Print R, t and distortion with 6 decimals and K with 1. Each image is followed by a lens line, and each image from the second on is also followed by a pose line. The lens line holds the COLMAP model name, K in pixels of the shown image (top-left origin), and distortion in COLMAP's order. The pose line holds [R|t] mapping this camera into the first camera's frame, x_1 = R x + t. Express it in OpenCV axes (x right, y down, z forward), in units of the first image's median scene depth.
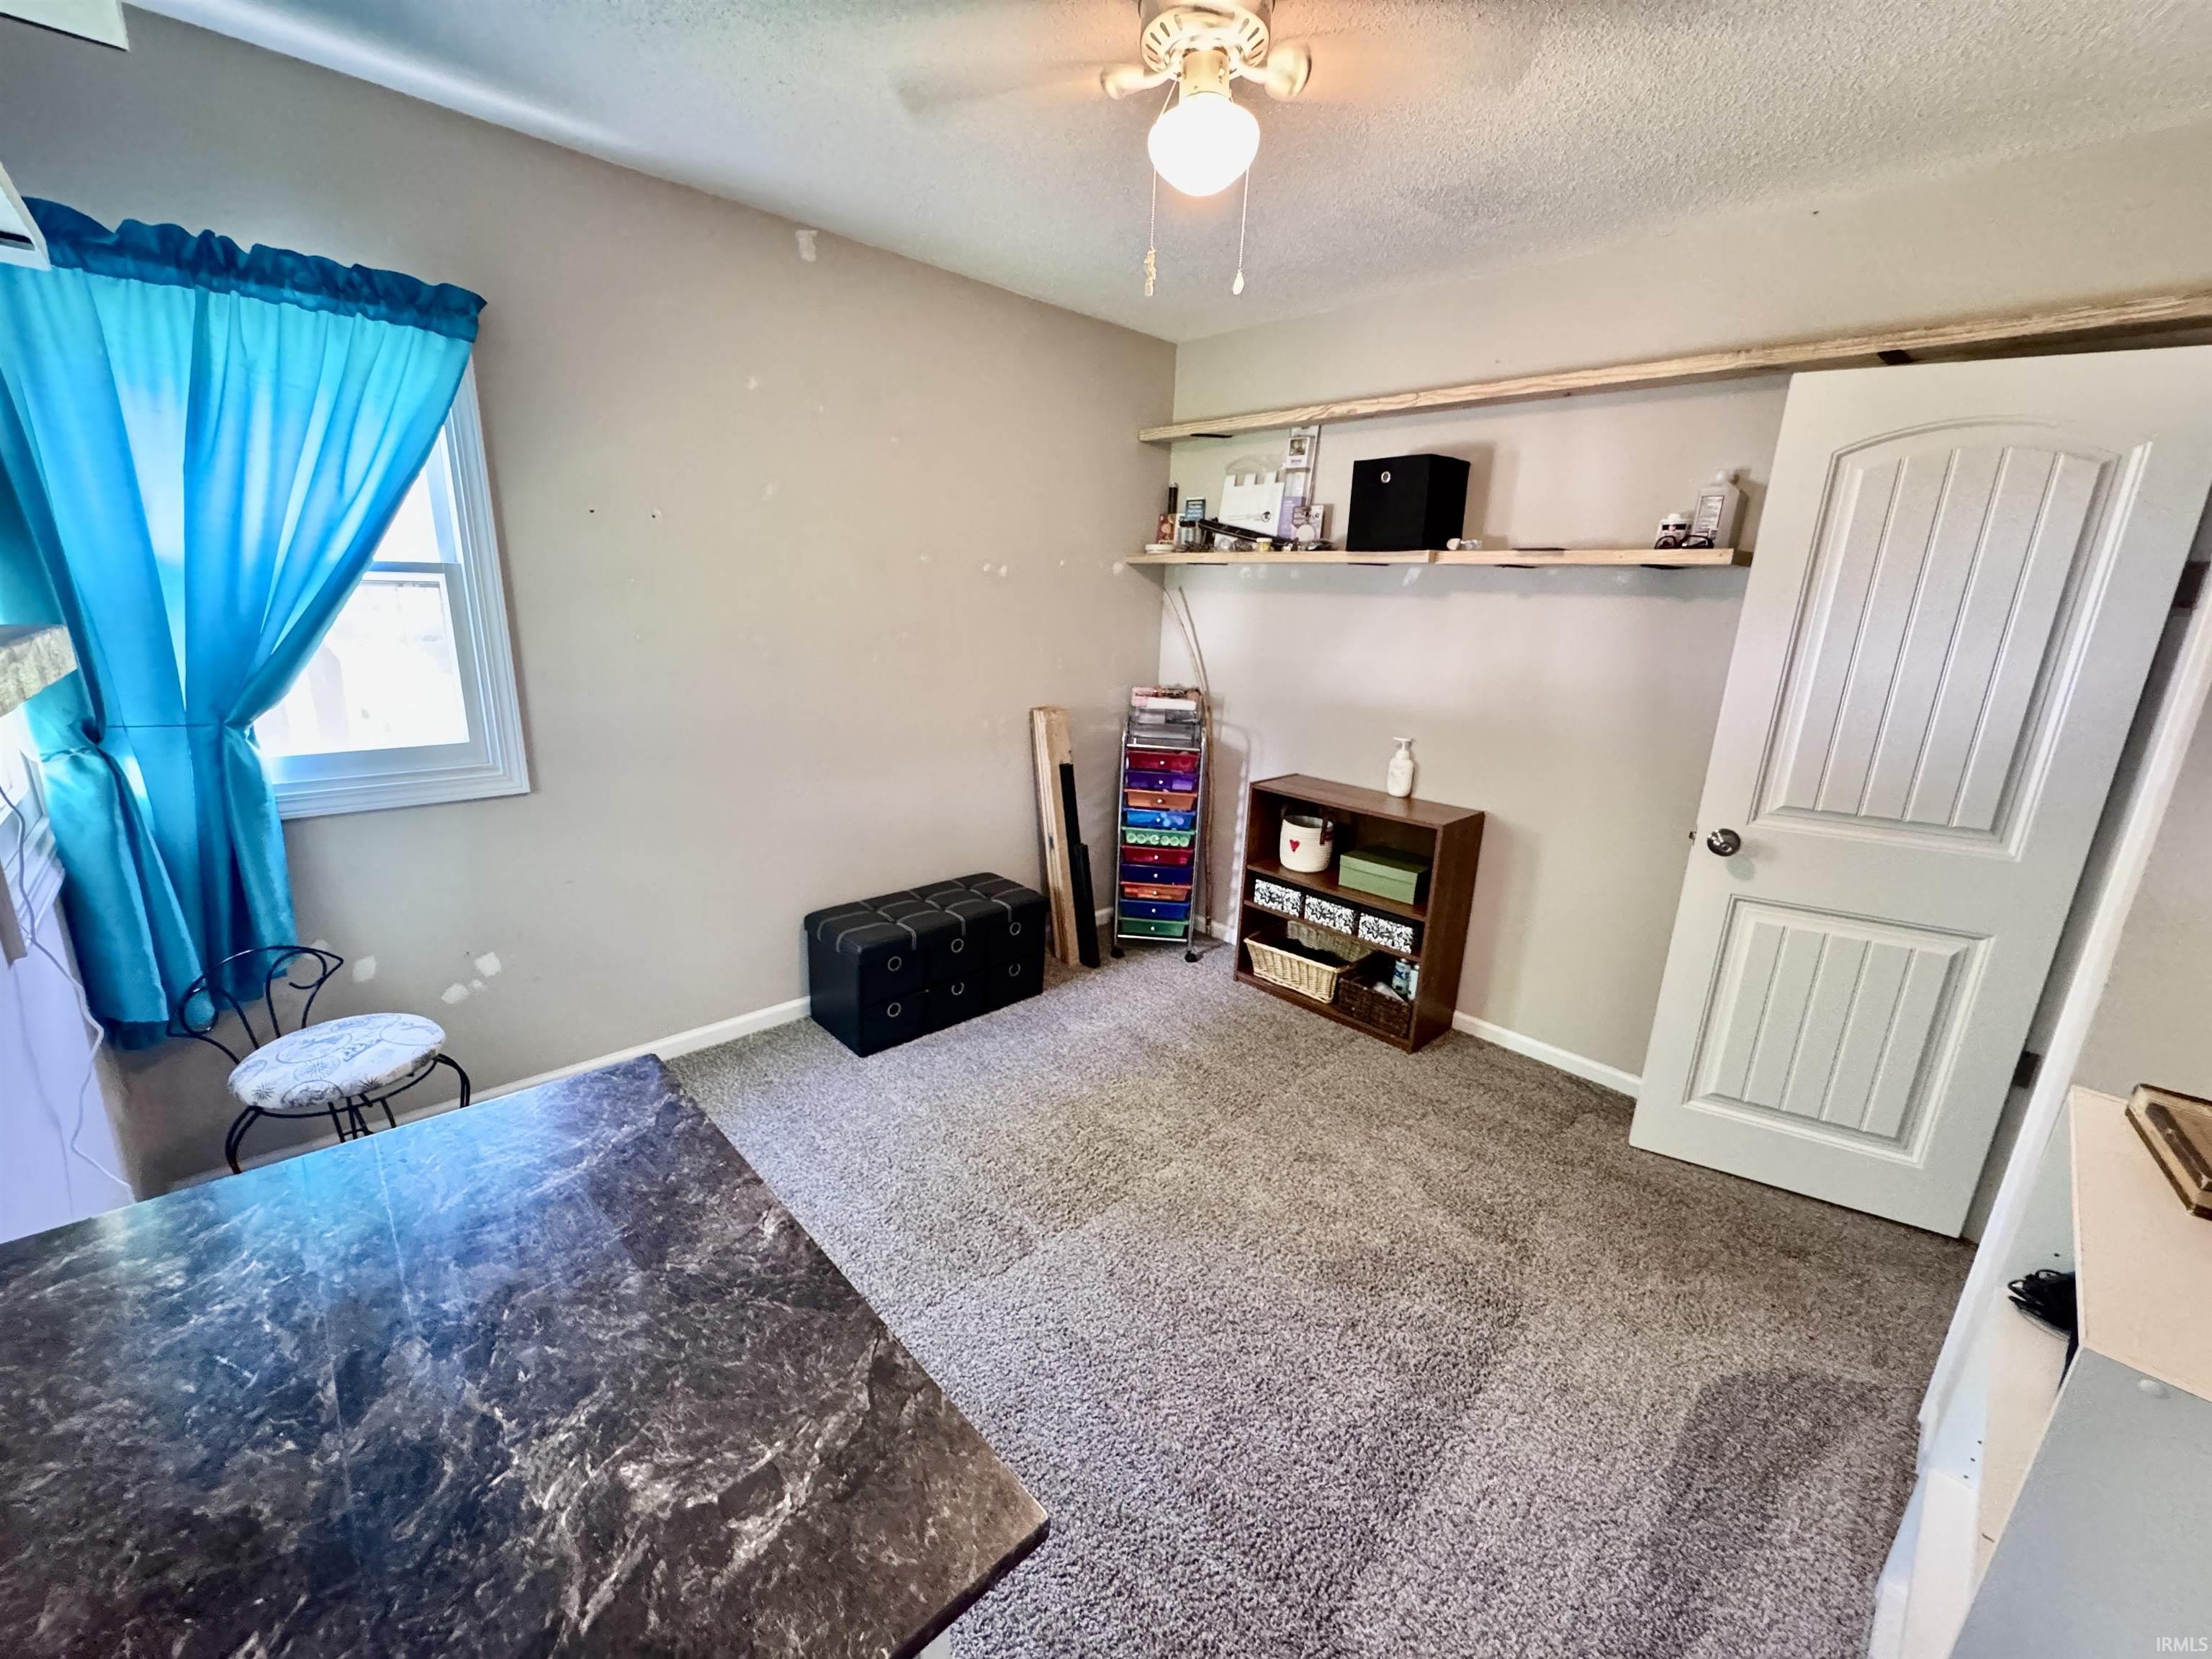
lens RADIAL K [[896.3, 0, 1106.0], [0, 896.3, 829.5], [0, 0, 1]] dist [-0.002440, 0.000132]
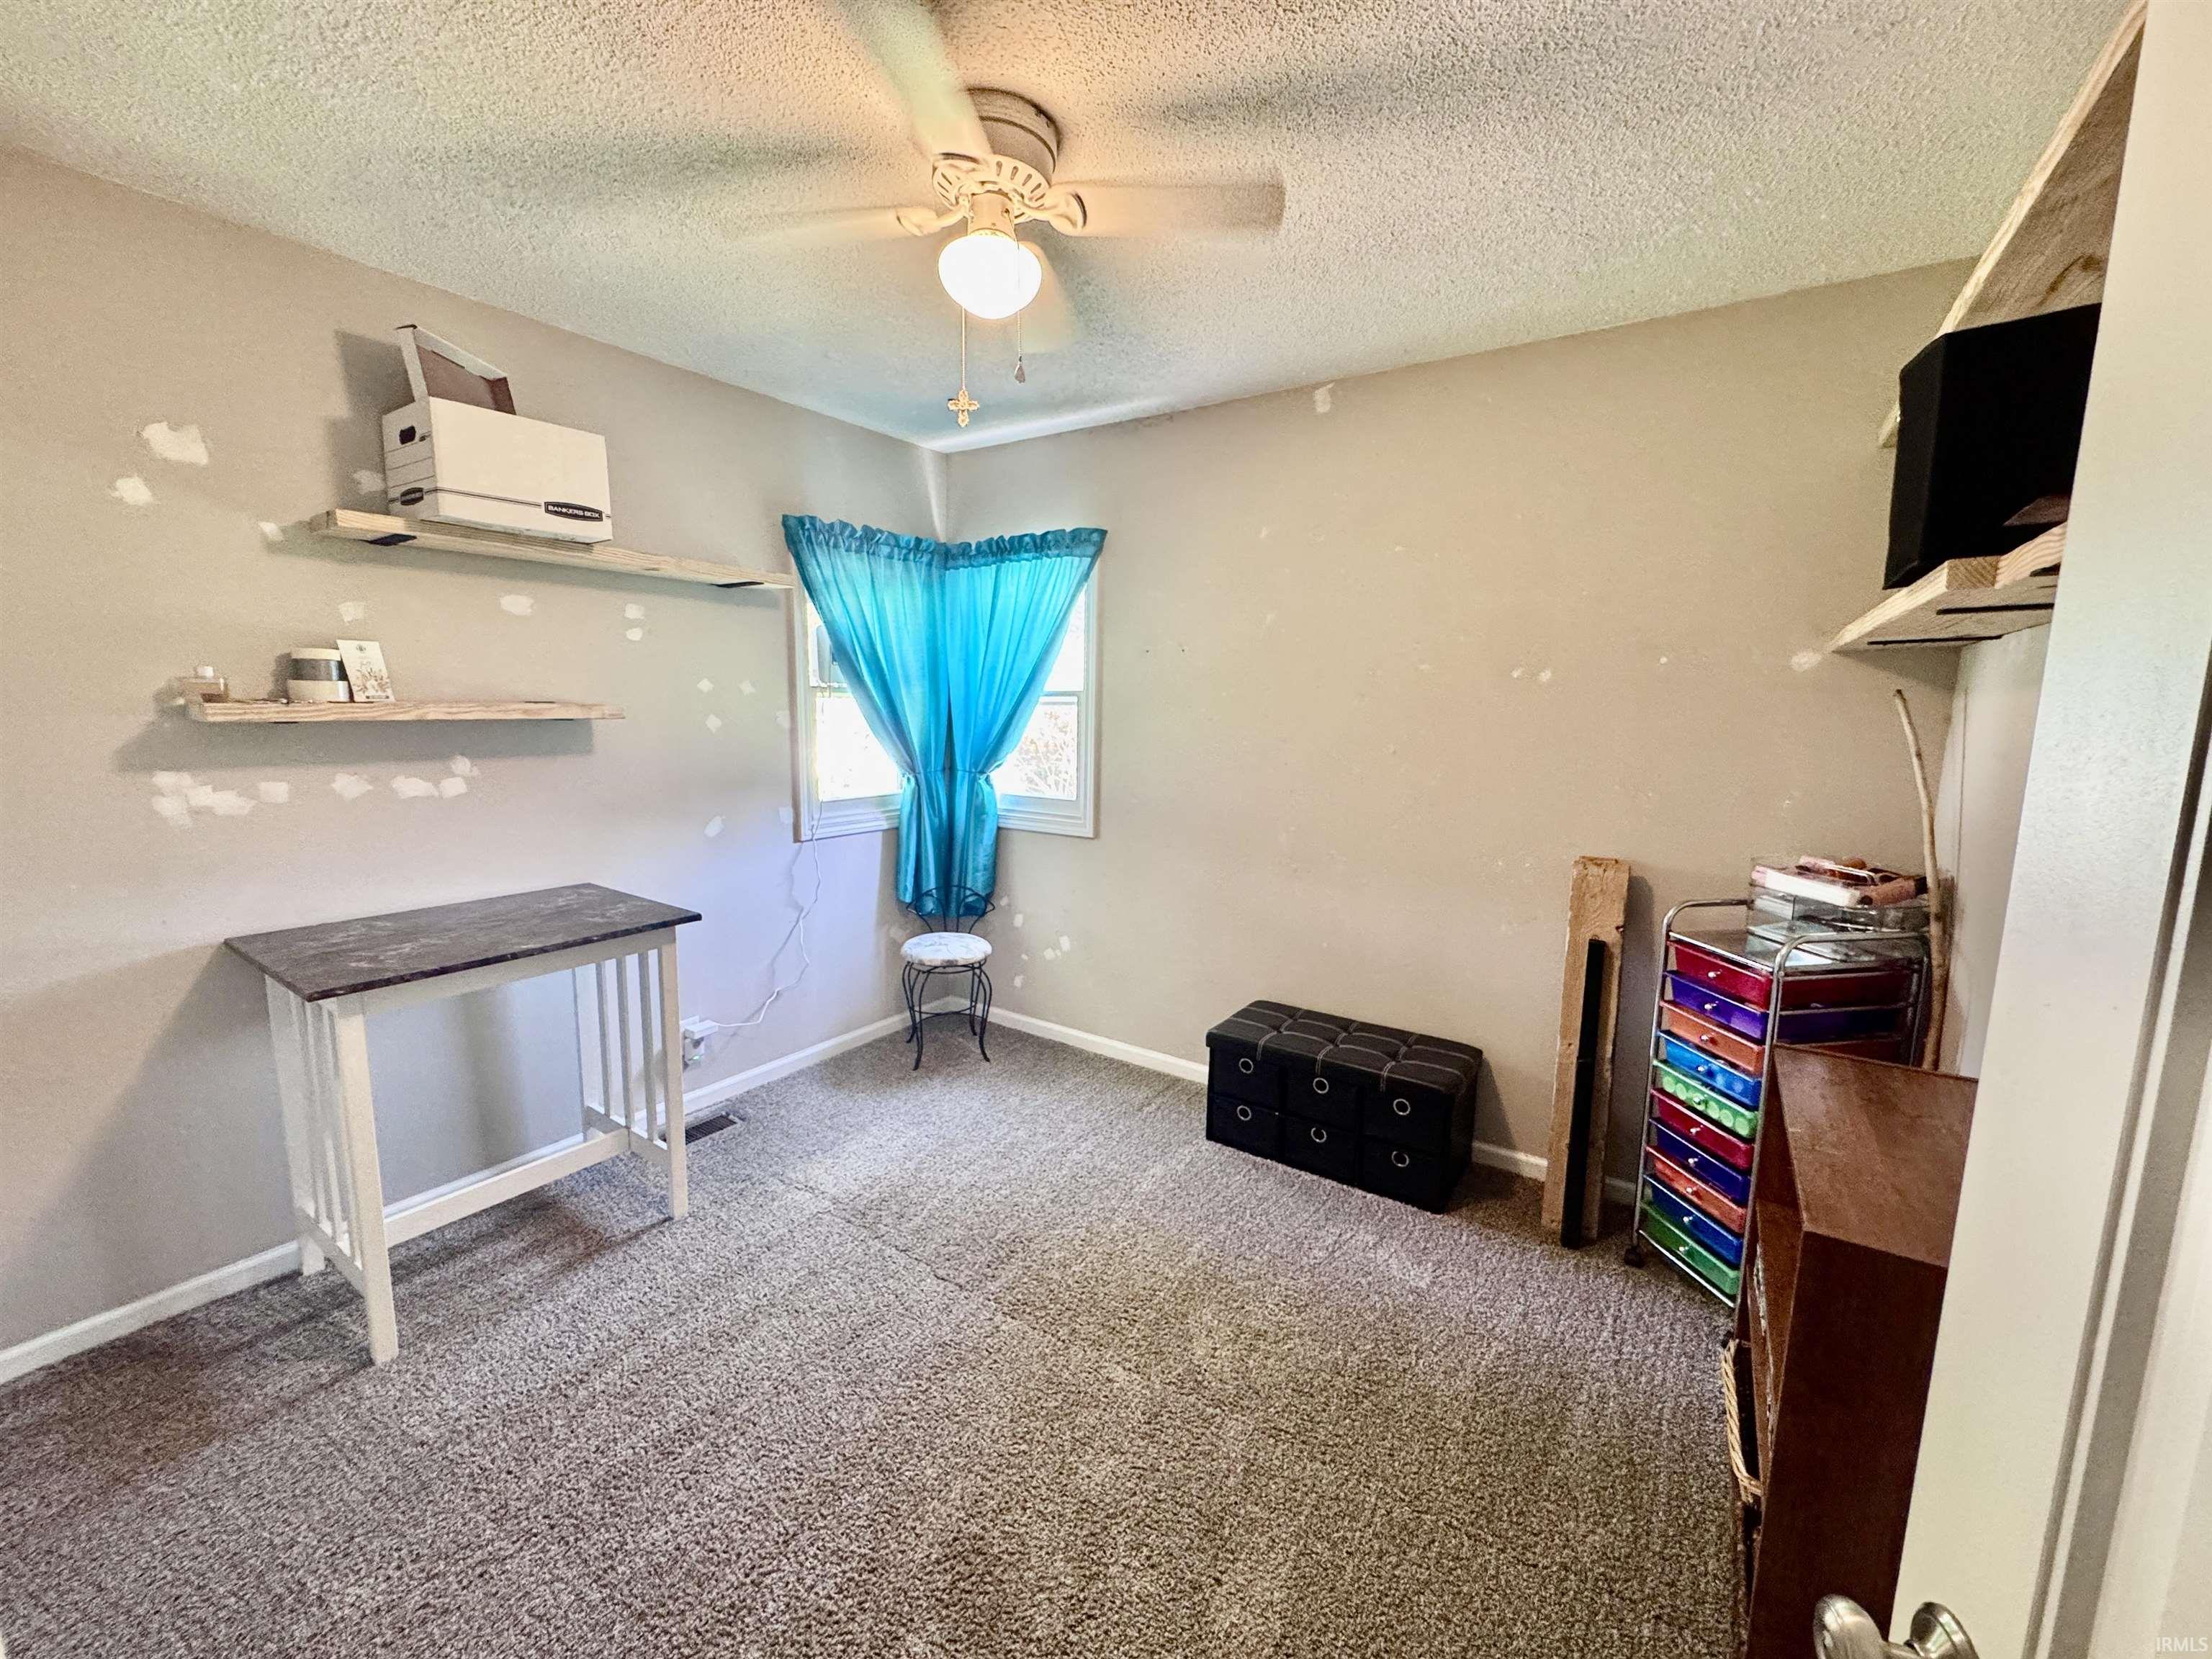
lens RADIAL K [[900.6, 0, 1106.0], [0, 900.6, 829.5], [0, 0, 1]] dist [-0.000089, 0.000097]
pose [[0.195875, 0.111673, -0.974250, 0.651041], [-0.253373, 0.965523, 0.059731, -0.119285], [0.947331, 0.235149, 0.217416, 0.544533]]
